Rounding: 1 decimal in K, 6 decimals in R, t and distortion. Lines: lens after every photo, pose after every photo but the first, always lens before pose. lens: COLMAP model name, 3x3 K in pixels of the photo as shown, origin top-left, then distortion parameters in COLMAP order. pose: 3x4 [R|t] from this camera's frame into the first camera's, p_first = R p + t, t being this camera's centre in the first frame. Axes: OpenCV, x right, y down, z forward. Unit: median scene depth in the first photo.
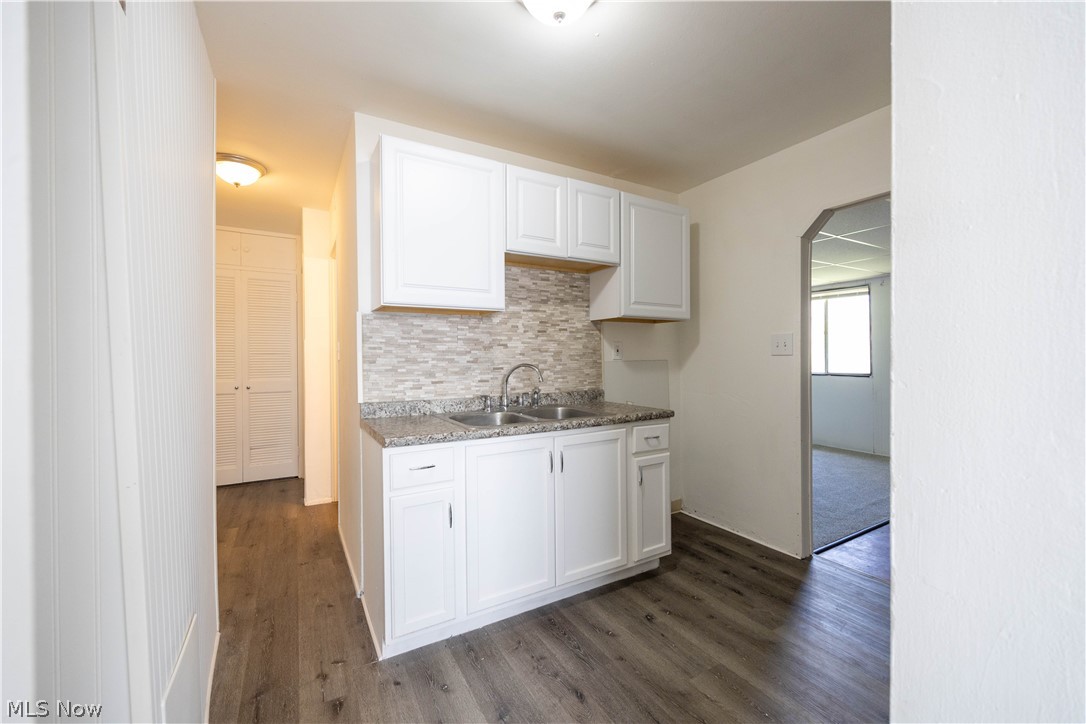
lens RADIAL K [[435.7, 0, 542.1], [0, 435.7, 361.1], [0, 0, 1]] dist [-0.002449, 0.000565]
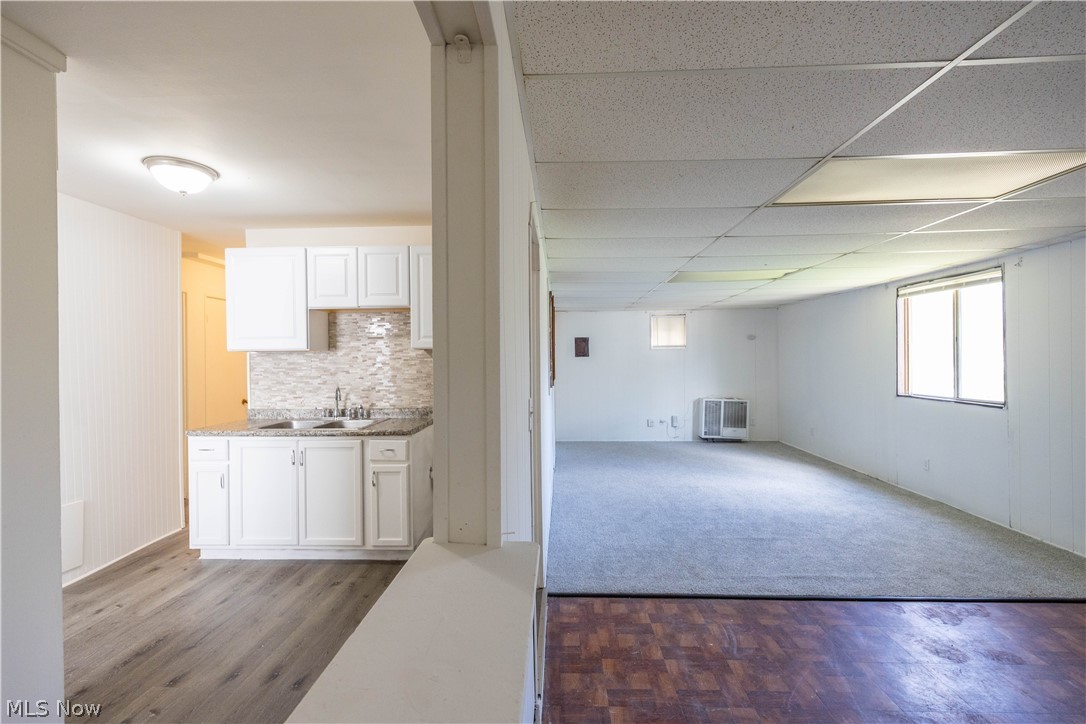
lens RADIAL K [[457.4, 0, 543.0], [0, 457.4, 362.0], [0, 0, 1]] dist [0.008458, 0.000149]
pose [[0.843679, 0.003833, -0.536834, 1.310282], [-0.002664, 0.999992, 0.002952, -0.079233], [0.536841, -0.001060, 0.843683, 0.136556]]
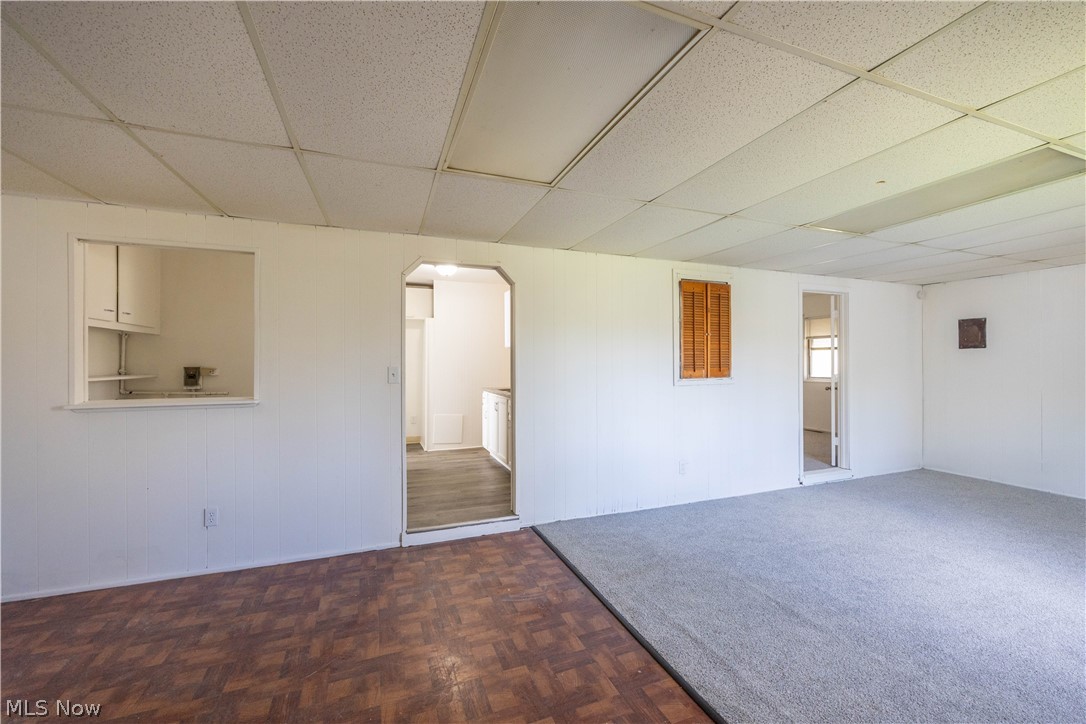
lens RADIAL K [[435.7, 0, 542.1], [0, 435.7, 361.1], [0, 0, 1]] dist [-0.002449, 0.000565]
pose [[-0.163098, 0.007886, -0.986578, 2.164366], [-0.005624, 0.999944, 0.008922, -0.053258], [0.986594, 0.007004, -0.163044, 1.446129]]
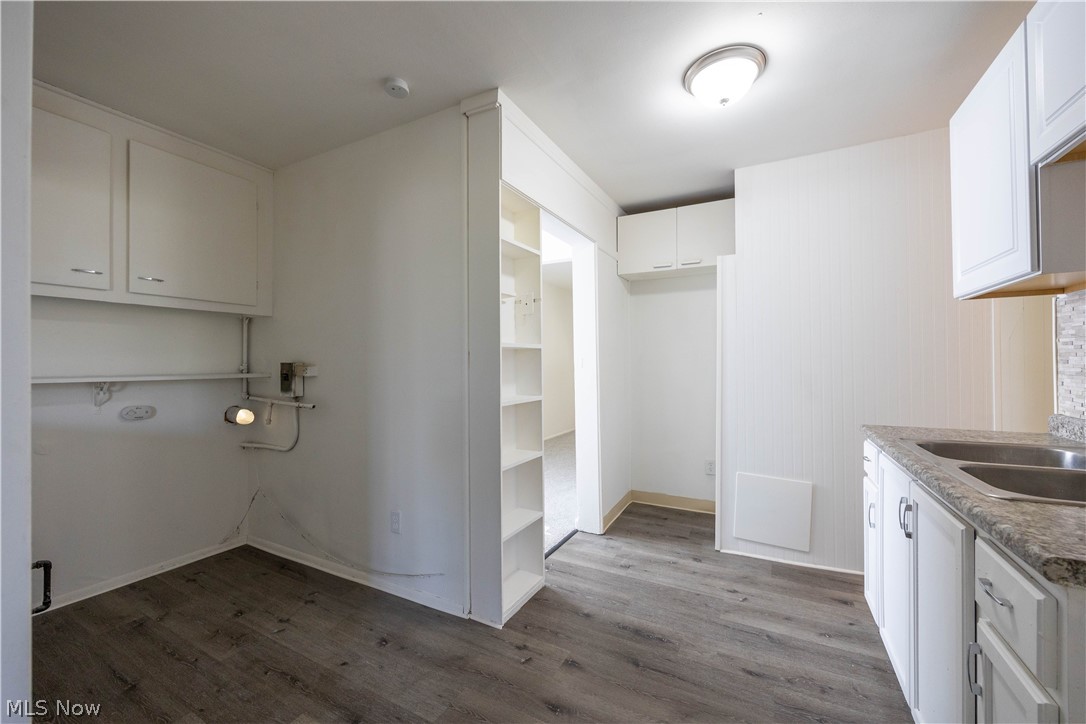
lens RADIAL K [[435.7, 0, 542.1], [0, 435.7, 361.1], [0, 0, 1]] dist [-0.002449, 0.000565]
pose [[-0.848979, 0.011018, -0.528311, 0.720225], [0.009189, 0.999939, 0.006088, -0.011059], [0.528346, 0.000314, -0.849029, 1.086303]]
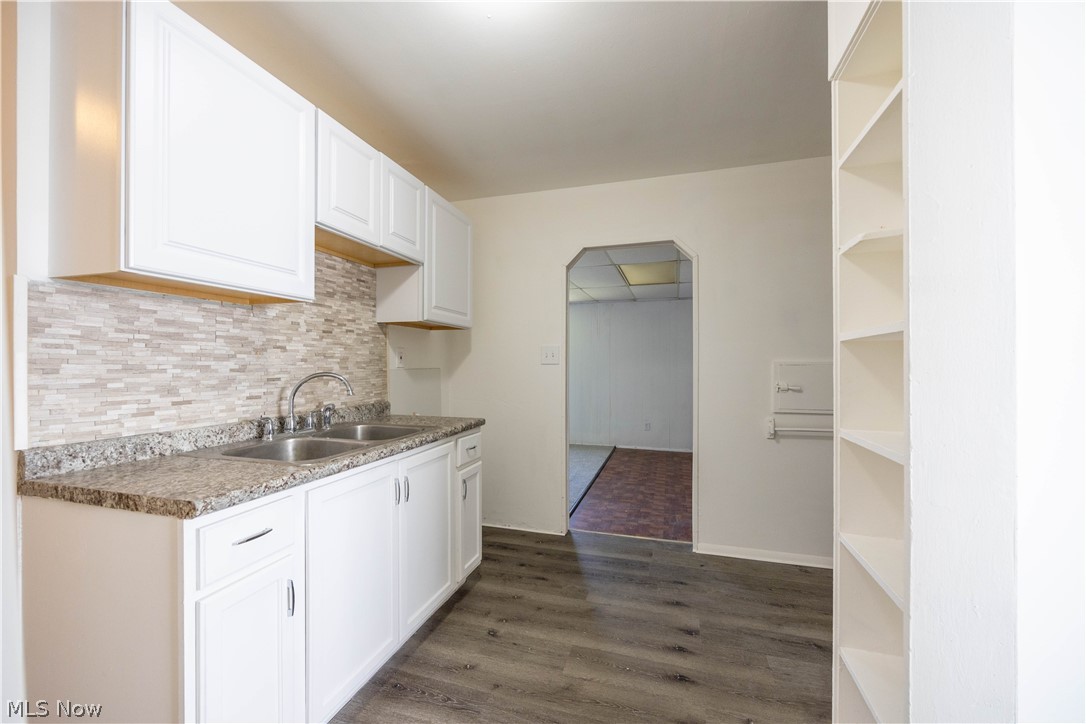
lens RADIAL K [[435.7, 0, 542.1], [0, 435.7, 361.1], [0, 0, 1]] dist [-0.002449, 0.000565]
pose [[0.733289, 0.010889, 0.679830, -0.290269], [0.001884, 0.999835, -0.018047, 0.000333], [-0.679914, 0.014514, 0.733148, 0.175355]]
